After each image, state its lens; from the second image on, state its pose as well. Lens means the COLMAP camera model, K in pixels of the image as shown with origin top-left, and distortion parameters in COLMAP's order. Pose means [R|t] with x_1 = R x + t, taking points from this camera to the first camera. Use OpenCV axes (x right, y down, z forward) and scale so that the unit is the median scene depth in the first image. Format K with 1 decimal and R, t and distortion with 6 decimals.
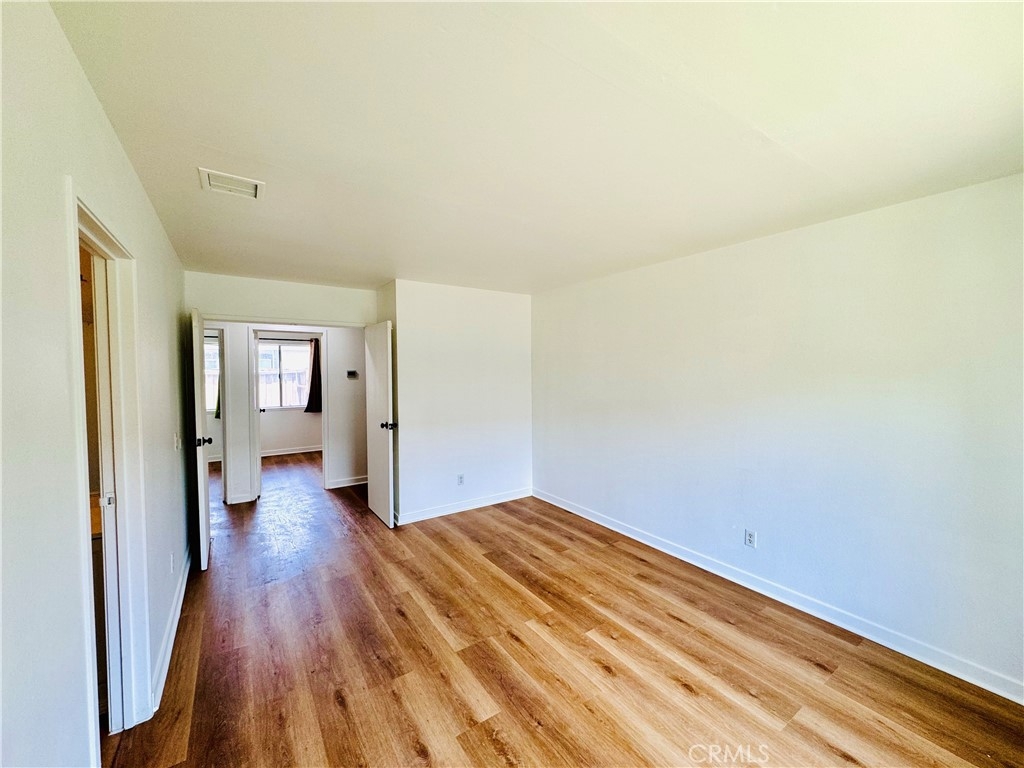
lens RADIAL K [[406.5, 0, 511.9], [0, 406.5, 382.4], [0, 0, 1]] dist [-0.001498, -0.000716]
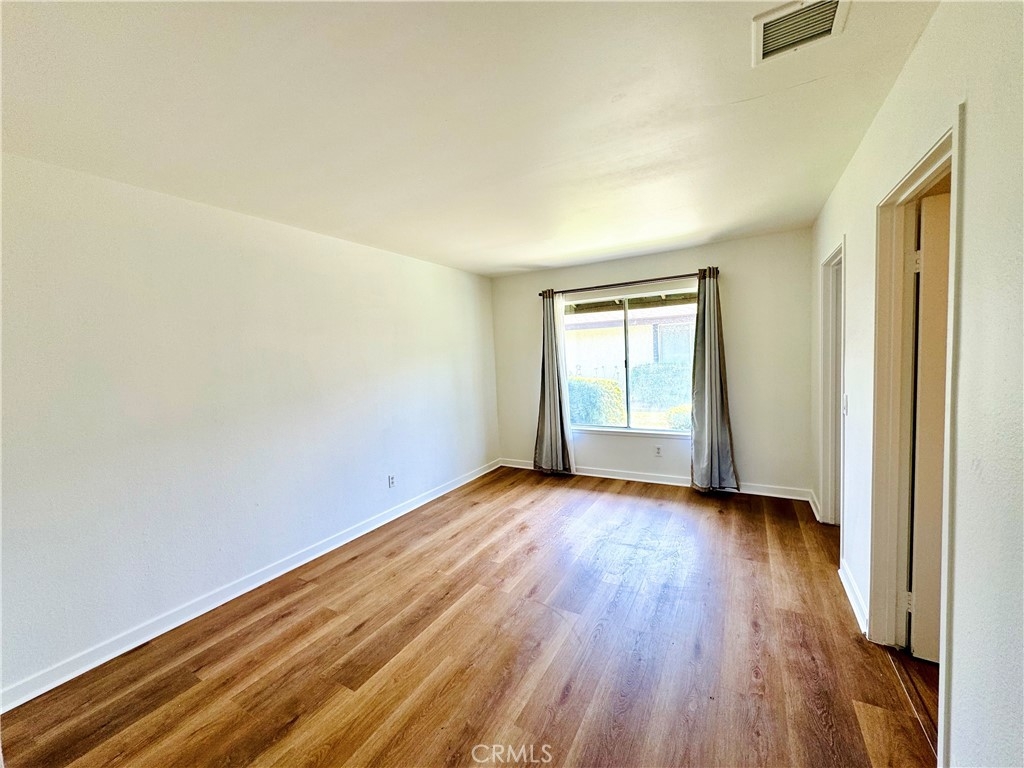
lens RADIAL K [[406.5, 0, 512.5], [0, 406.5, 385.4], [0, 0, 1]] dist [-0.001498, -0.000716]
pose [[-0.436839, -0.045979, 0.898364, -0.779521], [0.077887, 0.993009, 0.088696, -0.003439], [-0.896162, 0.108717, -0.430203, 1.255992]]
